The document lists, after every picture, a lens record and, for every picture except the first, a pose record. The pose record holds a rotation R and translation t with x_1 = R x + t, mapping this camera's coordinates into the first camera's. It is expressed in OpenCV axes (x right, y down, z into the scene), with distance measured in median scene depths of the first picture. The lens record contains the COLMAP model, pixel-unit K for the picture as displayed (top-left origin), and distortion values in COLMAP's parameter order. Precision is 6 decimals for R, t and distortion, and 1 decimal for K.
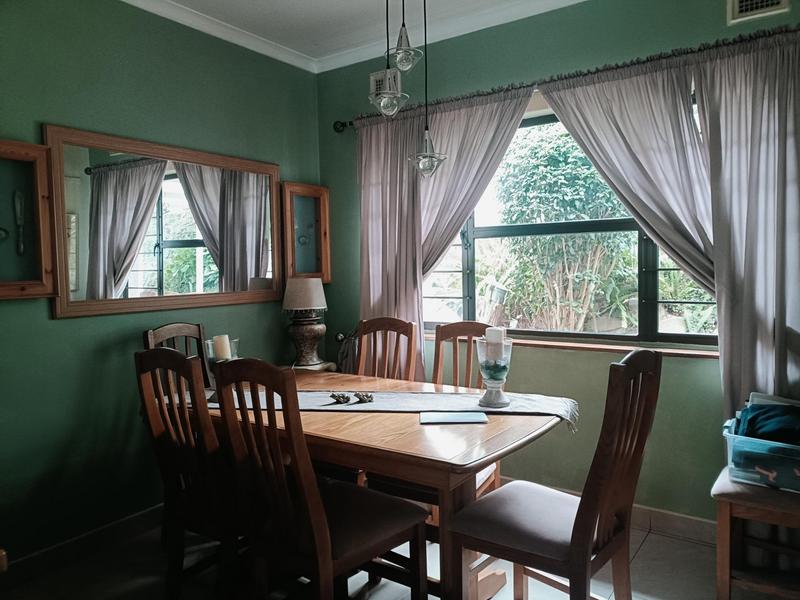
lens RADIAL K [[584.0, 0, 399.2], [0, 584.0, 298.6], [0, 0, 1]] dist [-0.003350, 0.003084]
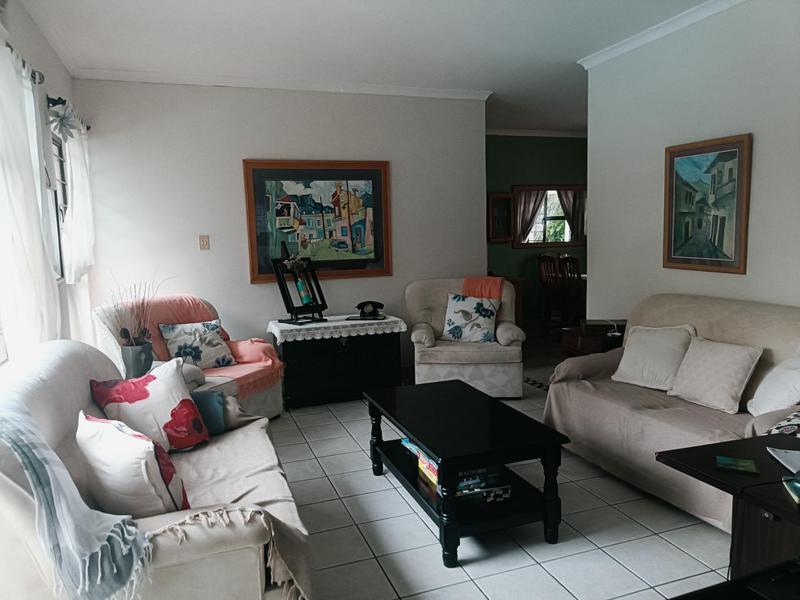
lens RADIAL K [[584.0, 0, 399.8], [0, 584.0, 300.8], [0, 0, 1]] dist [-0.003350, 0.003084]
pose [[0.813298, 0.062046, -0.578530, 0.383153], [-0.017398, 0.996447, 0.082408, 0.034914], [0.581587, -0.056957, 0.811487, -0.988788]]
